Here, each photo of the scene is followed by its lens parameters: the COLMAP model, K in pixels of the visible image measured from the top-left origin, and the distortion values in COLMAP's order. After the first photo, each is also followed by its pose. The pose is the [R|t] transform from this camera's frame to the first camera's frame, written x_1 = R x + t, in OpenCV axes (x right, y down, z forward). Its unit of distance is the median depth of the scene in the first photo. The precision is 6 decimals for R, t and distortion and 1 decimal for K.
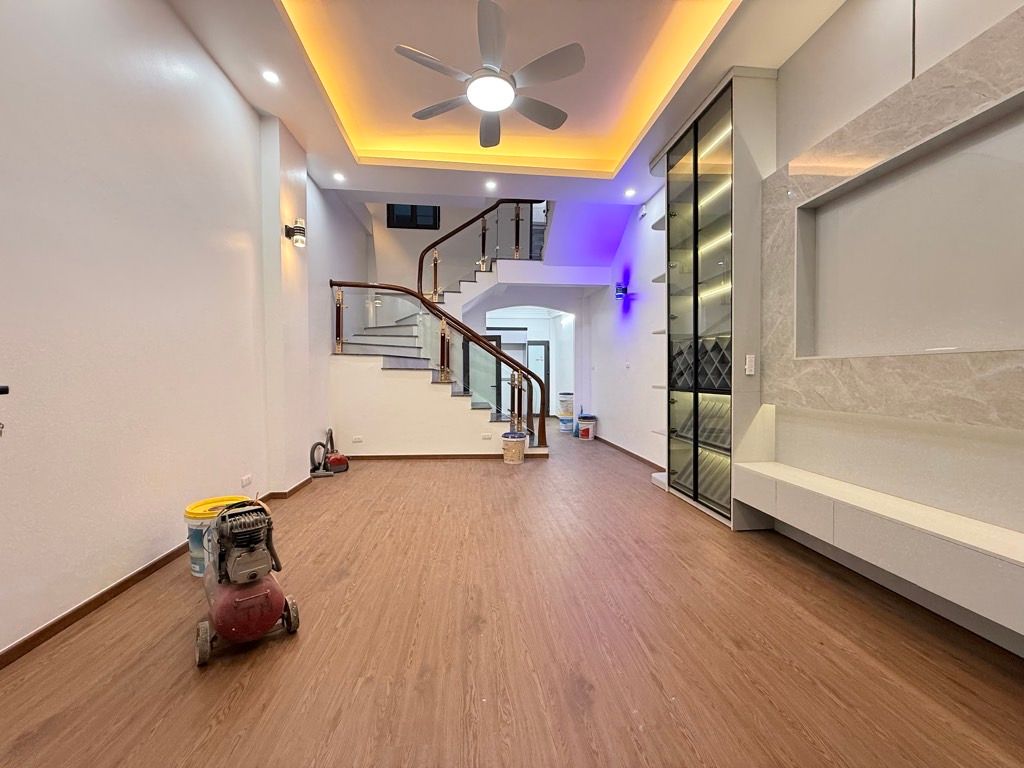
lens RADIAL K [[404.4, 0, 512.0], [0, 404.4, 384.0], [0, 0, 1]] dist [-0.001372, -0.000612]
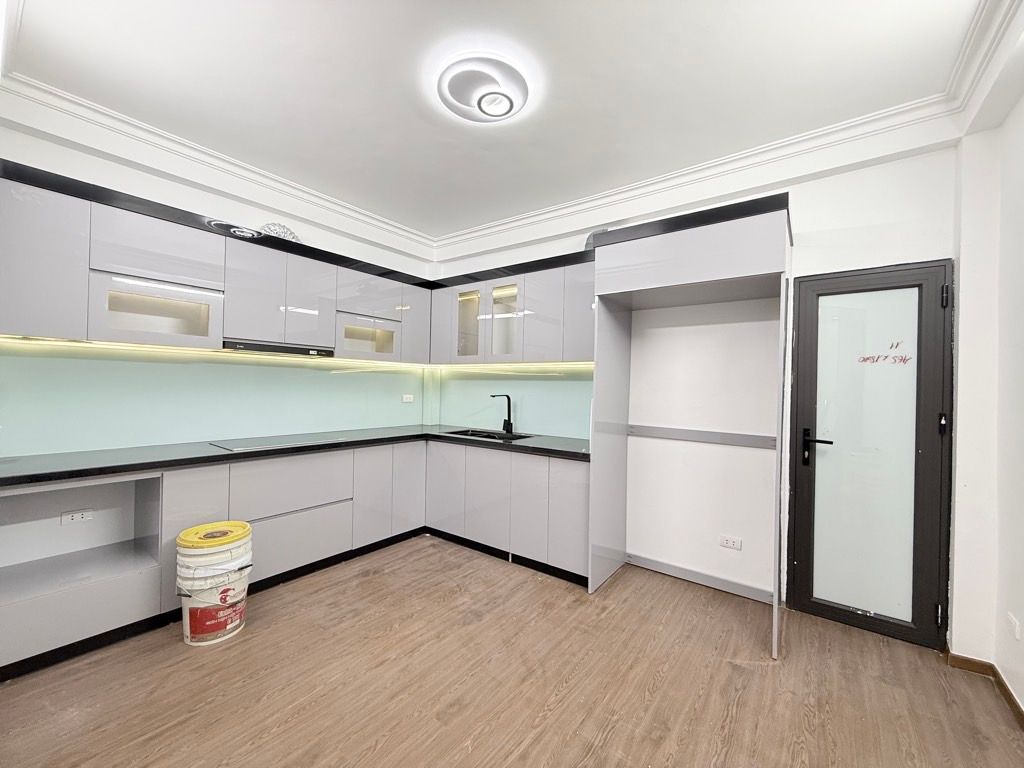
lens RADIAL K [[404.4, 0, 512.0], [0, 404.4, 384.0], [0, 0, 1]] dist [-0.001372, -0.000612]
pose [[0.732870, 0.016287, -0.680174, 0.222101], [-0.035378, 0.999273, -0.014190, -0.128619], [0.679449, 0.034462, 0.732913, 2.292202]]
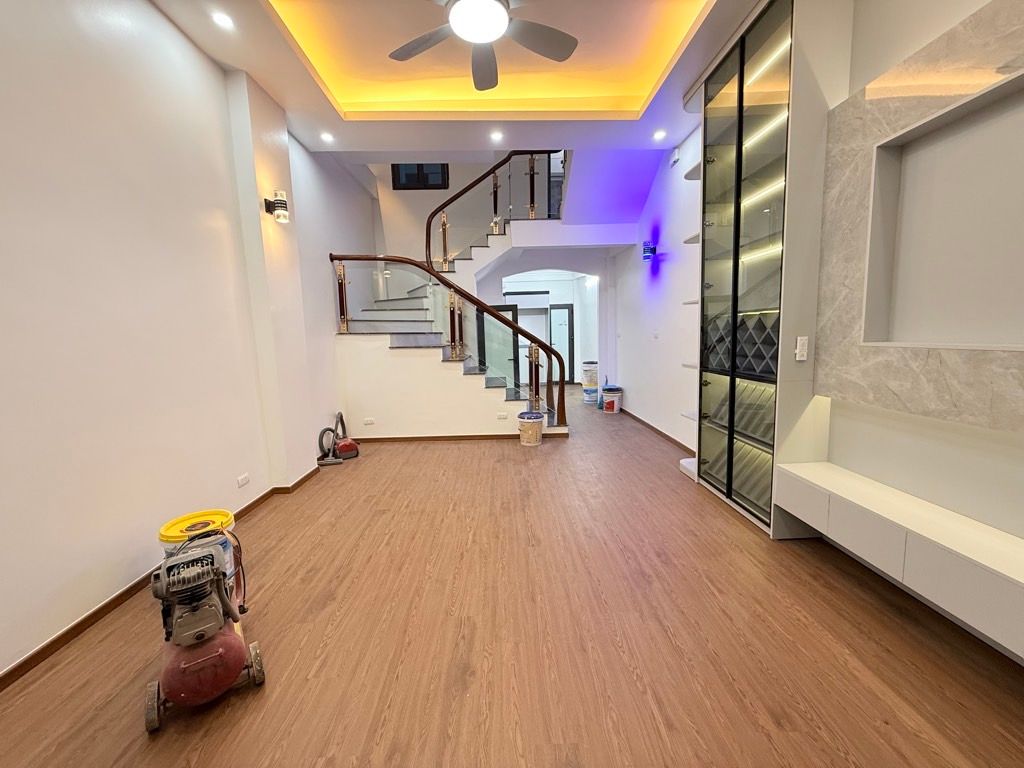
lens RADIAL K [[404.4, 0, 512.0], [0, 404.4, 384.0], [0, 0, 1]] dist [-0.001372, -0.000612]
pose [[0.997169, -0.018520, -0.072873, 0.047246], [0.025854, 0.994548, 0.101022, -0.062165], [0.070605, -0.102620, 0.992212, 0.108706]]
